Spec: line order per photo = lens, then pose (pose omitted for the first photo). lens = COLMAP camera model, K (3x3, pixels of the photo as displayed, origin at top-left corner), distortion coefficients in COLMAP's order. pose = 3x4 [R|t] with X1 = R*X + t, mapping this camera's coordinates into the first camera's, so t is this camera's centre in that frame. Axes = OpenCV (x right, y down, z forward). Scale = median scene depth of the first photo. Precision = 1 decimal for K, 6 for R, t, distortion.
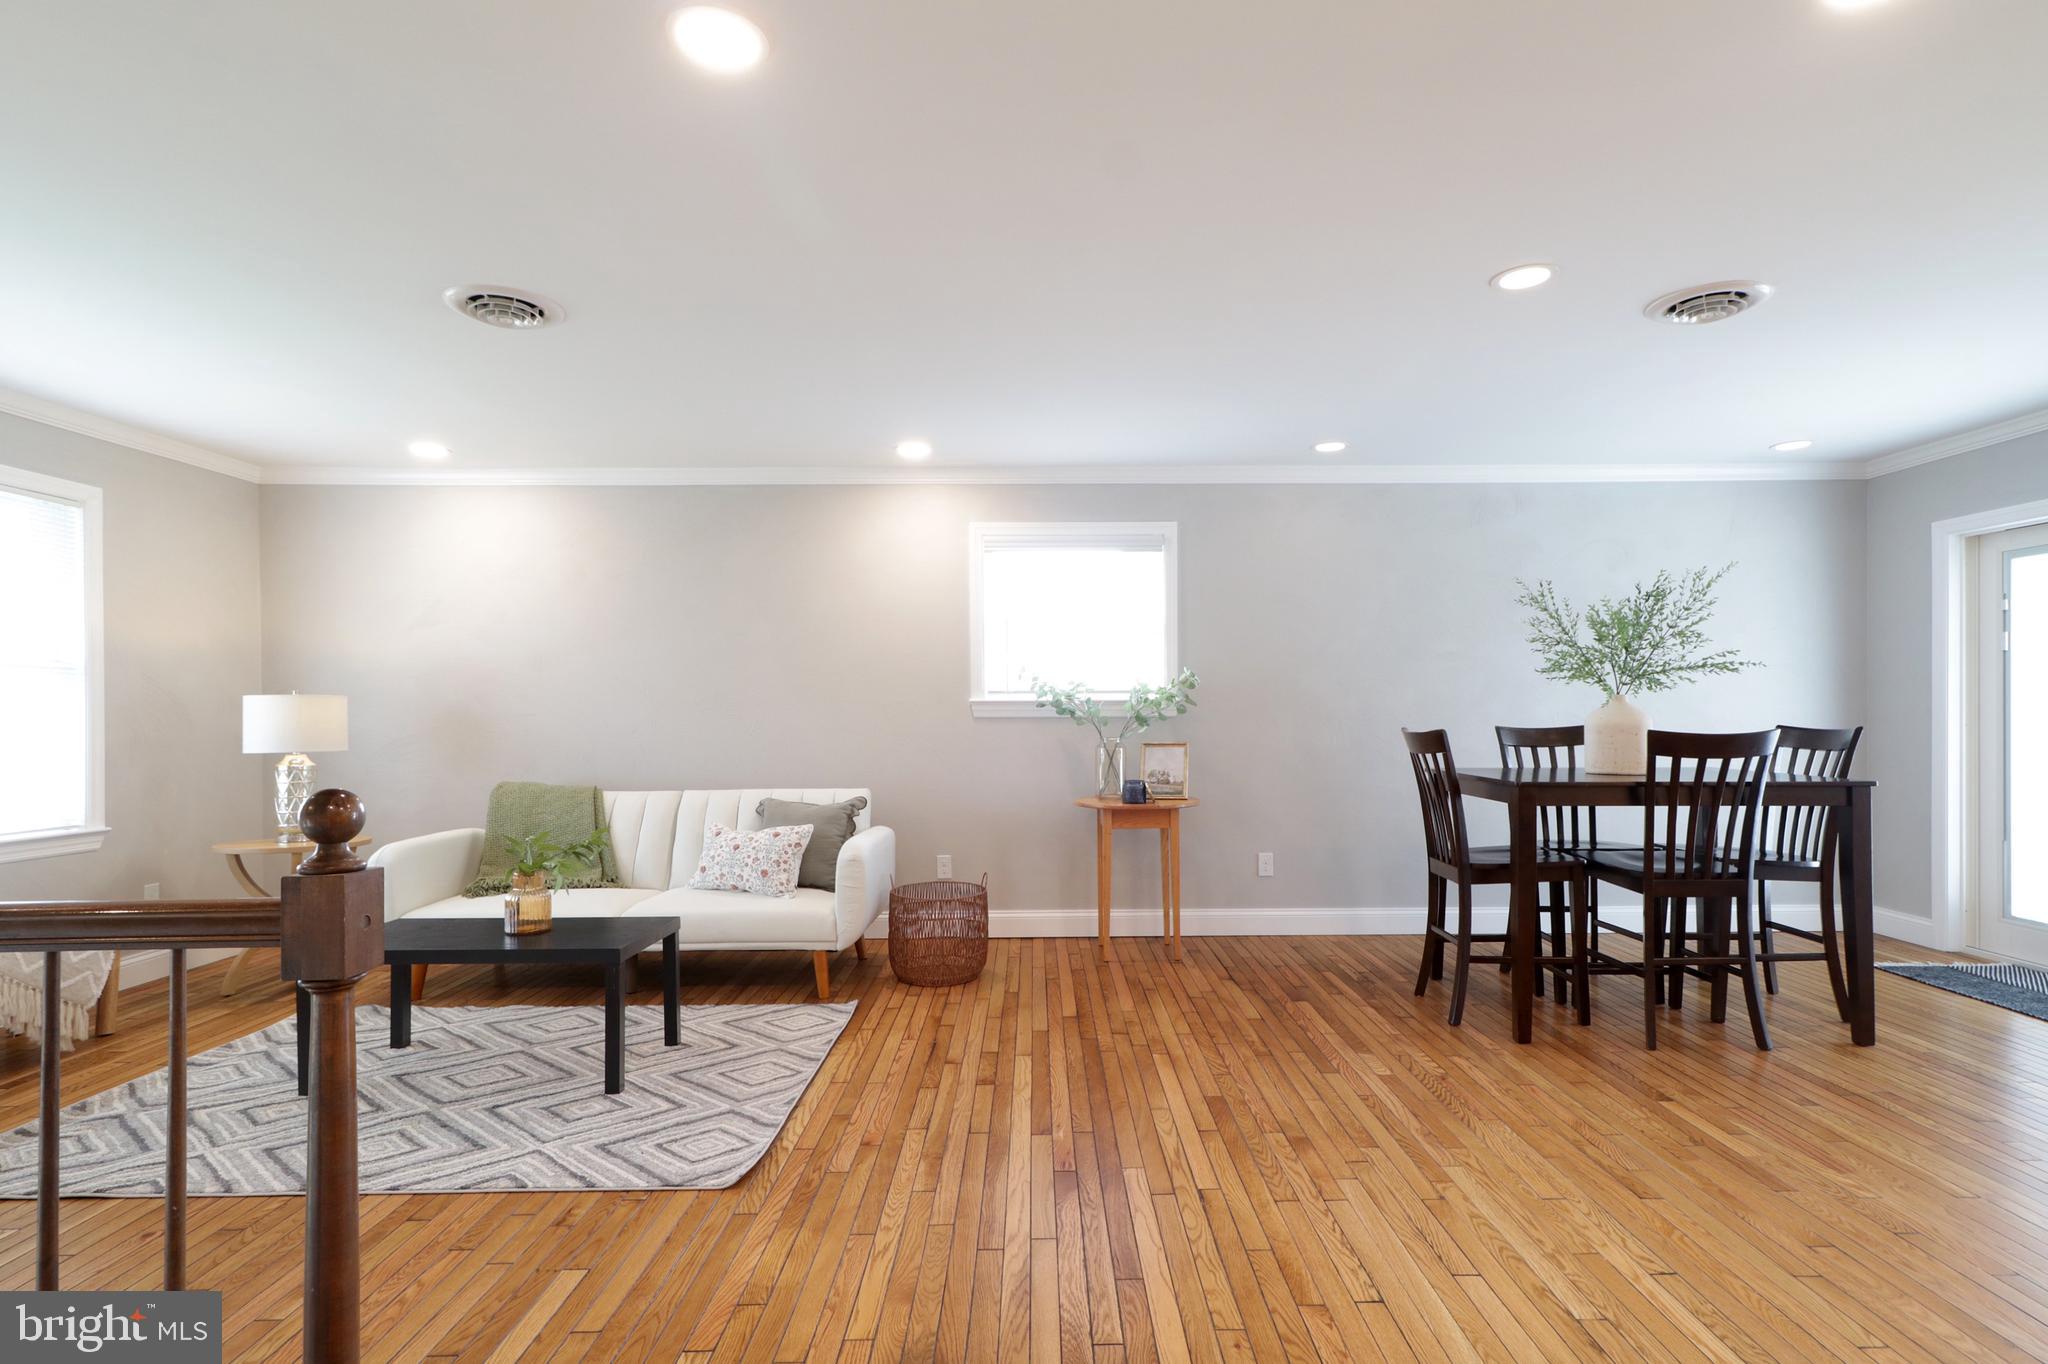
lens RADIAL K [[1008.5, 0, 1043.4], [0, 1008.5, 714.2], [0, 0, 1]] dist [0.003289, 0.004880]
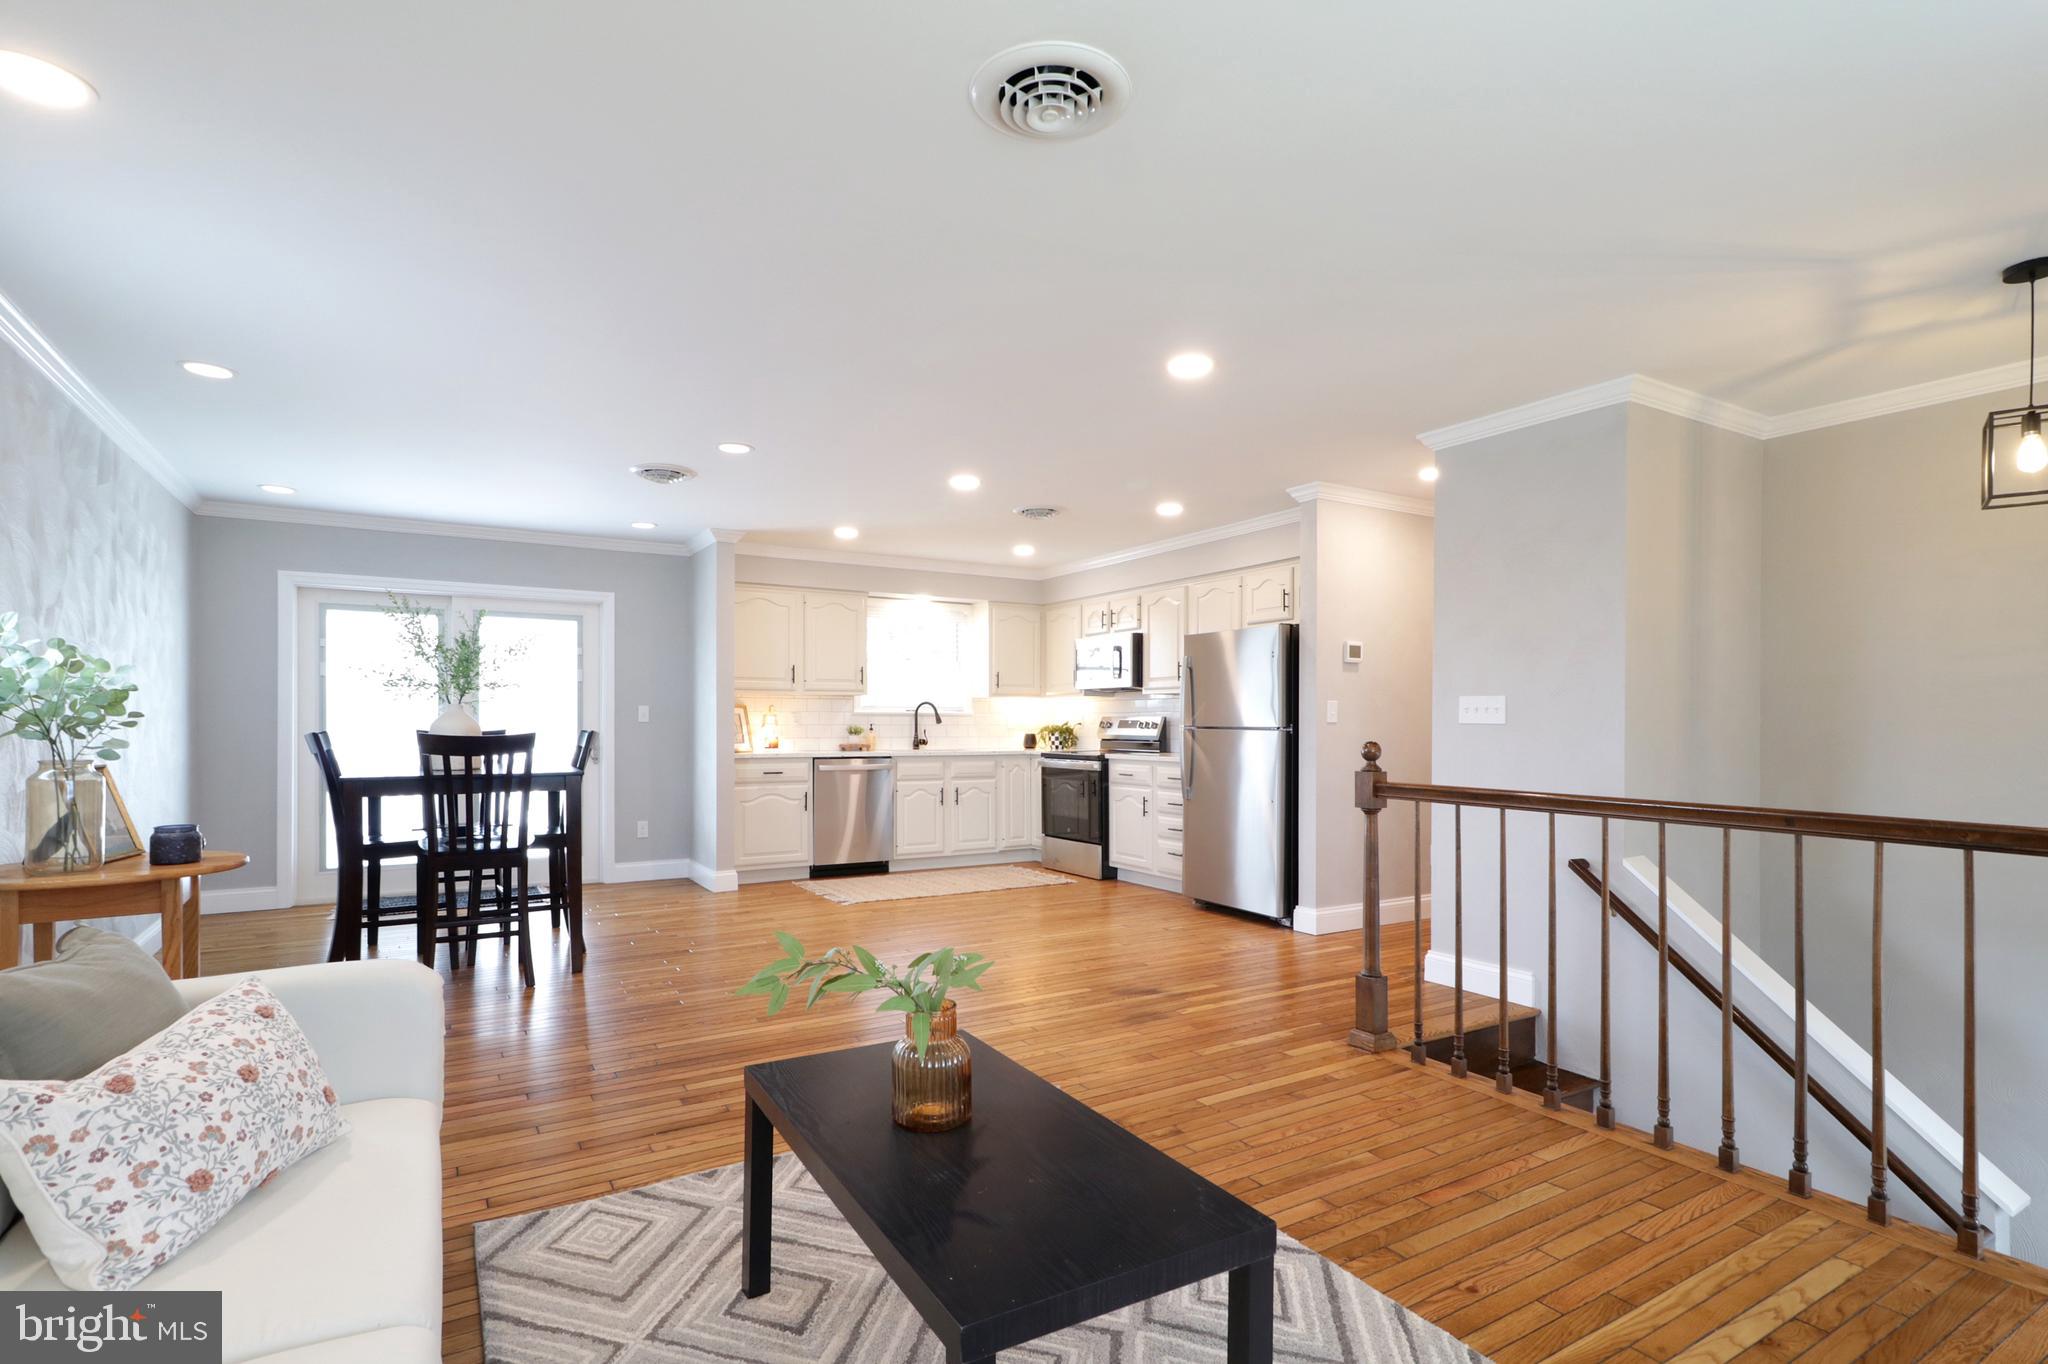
lens RADIAL K [[1008.5, 0, 1035.2], [0, 1008.5, 725.9], [0, 0, 1]] dist [0.003289, 0.004880]
pose [[-0.519135, 0.000800, 0.854692, -0.801783], [0.005247, 0.999984, 0.002251, 0.007541], [-0.854676, 0.005654, -0.519131, 0.996554]]
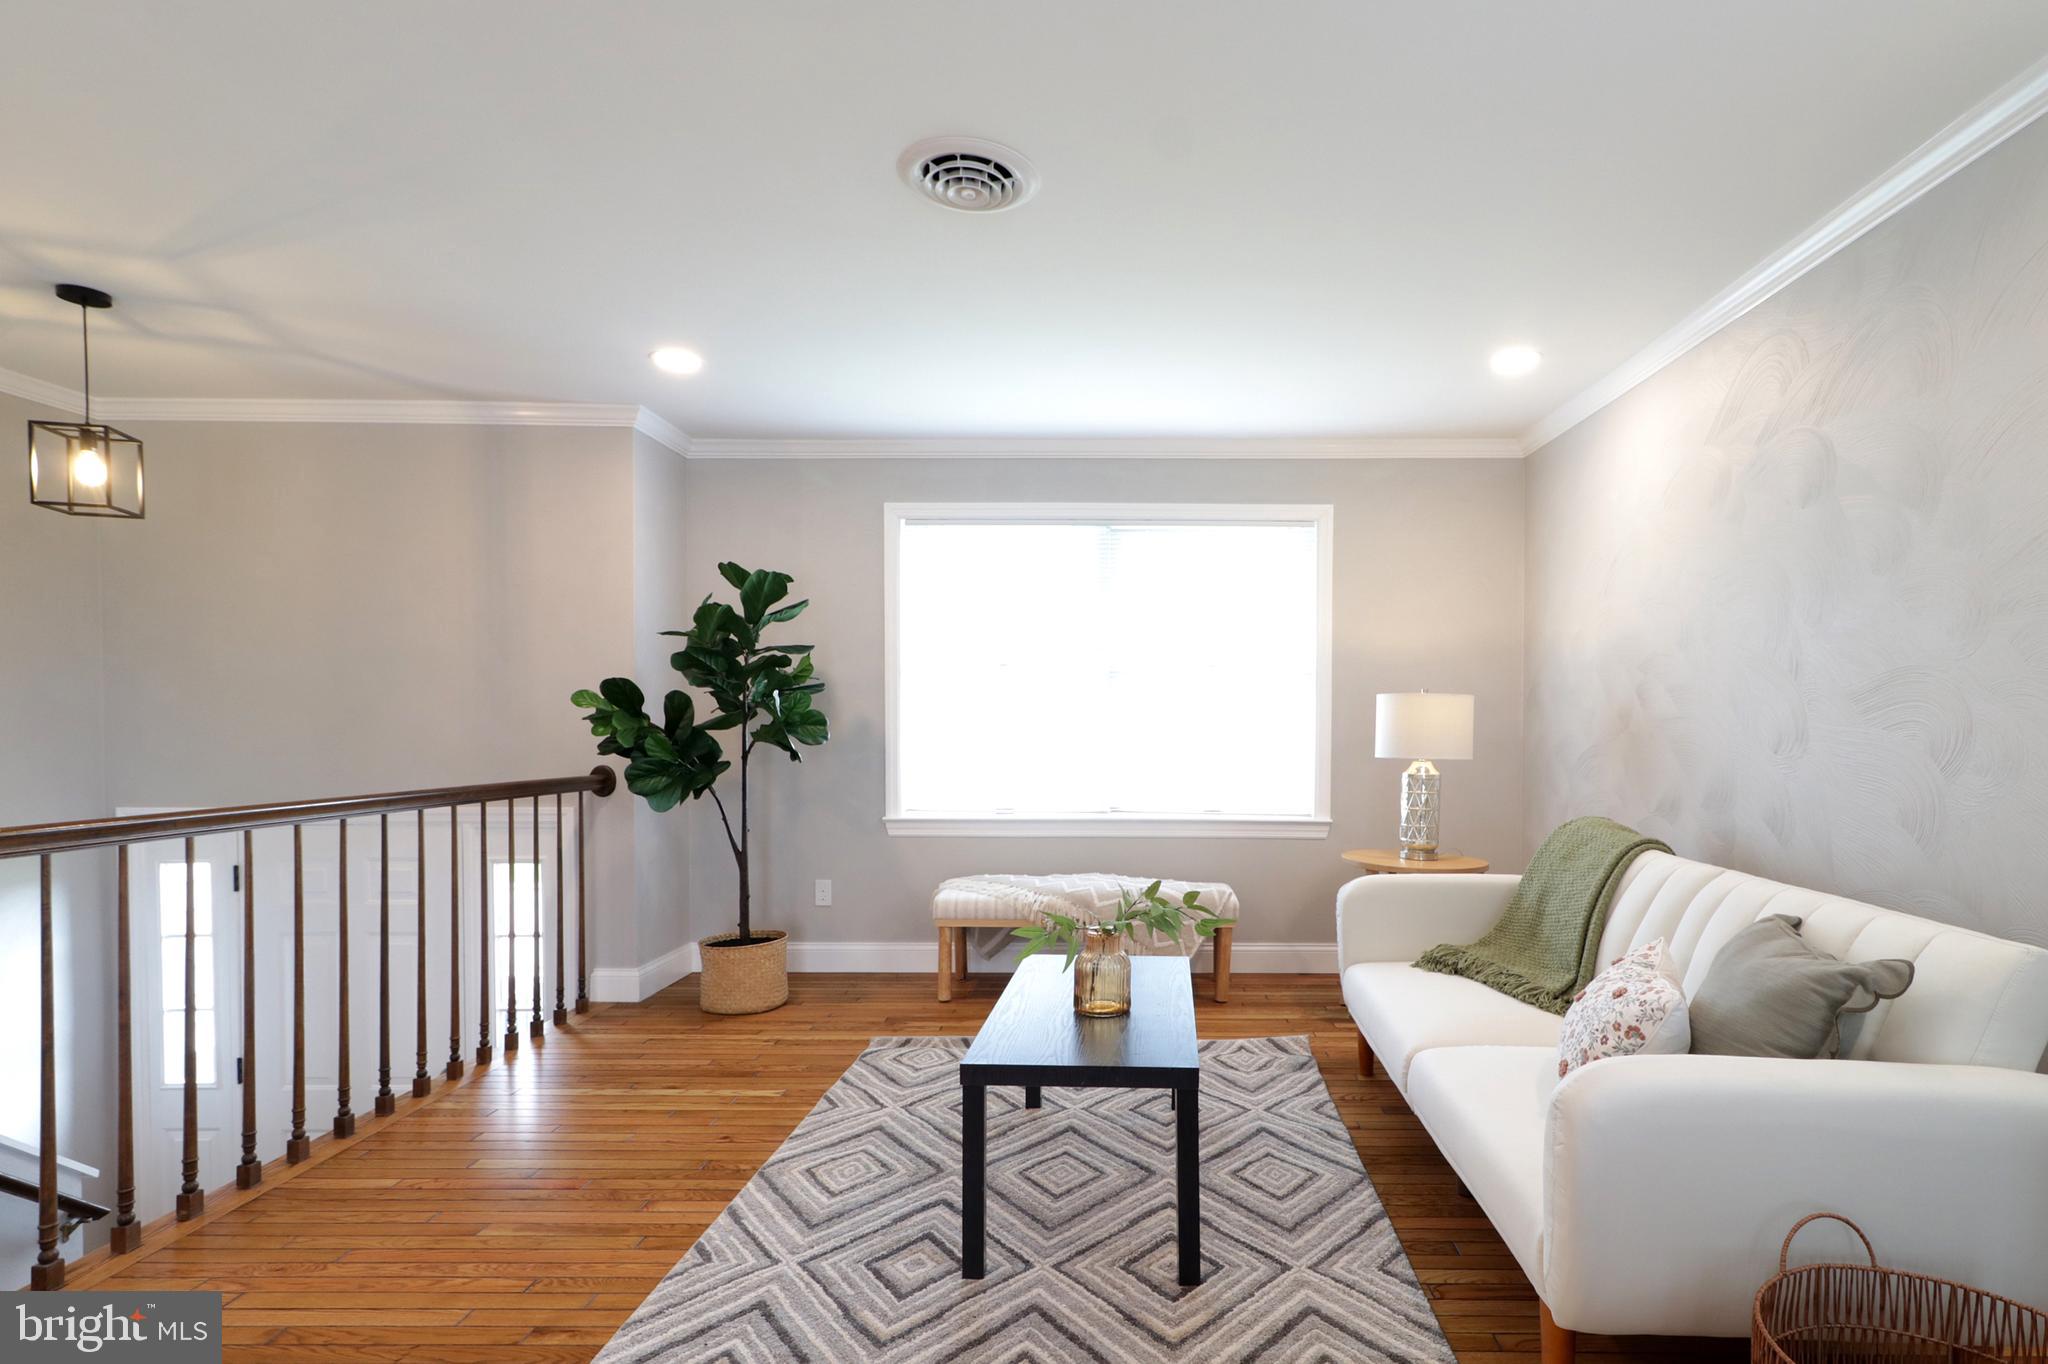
lens RADIAL K [[1043.9, 0, 1133.2], [0, 1043.9, 747.0], [0, 0, 1]] dist [0.009856, -0.003131]
pose [[-0.010342, 0.032775, -0.999409, 0.196974], [-0.009188, 0.999417, 0.032870, -0.000546], [0.999904, 0.009522, -0.010034, 0.834664]]
